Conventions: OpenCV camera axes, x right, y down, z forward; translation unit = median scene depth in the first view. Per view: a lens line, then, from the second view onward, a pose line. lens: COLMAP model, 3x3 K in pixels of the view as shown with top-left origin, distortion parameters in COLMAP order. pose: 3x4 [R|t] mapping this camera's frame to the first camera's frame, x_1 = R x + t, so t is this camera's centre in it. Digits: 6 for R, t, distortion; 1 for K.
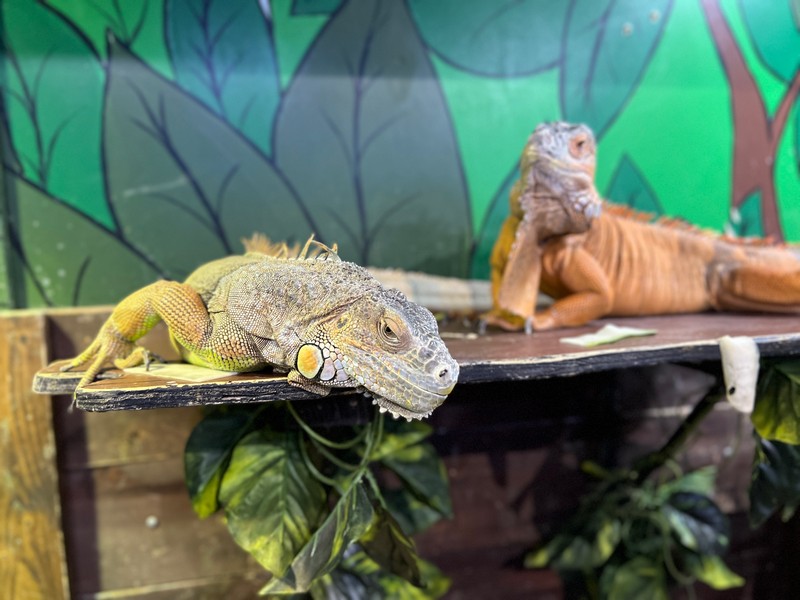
lens RADIAL K [[616.7, 0, 401.9], [0, 616.7, 305.3], [0, 0, 1]] dist [-0.000852, -0.010749]
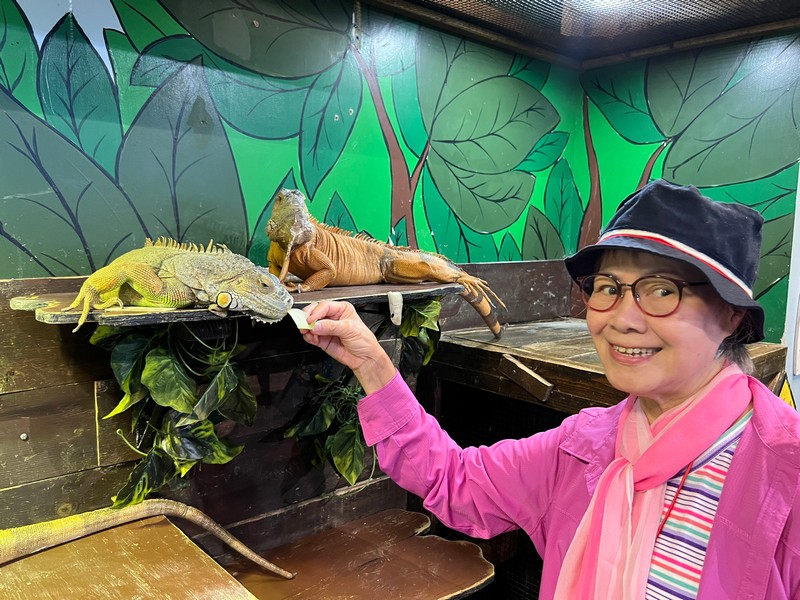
lens RADIAL K [[616.7, 0, 400.6], [0, 616.7, 298.4], [0, 0, 1]] dist [-0.000852, -0.010749]
pose [[0.872614, -0.008599, 0.488334, -0.514193], [0.006053, 0.999959, 0.006792, 0.057652], [-0.488373, -0.002971, 0.872630, -0.936349]]
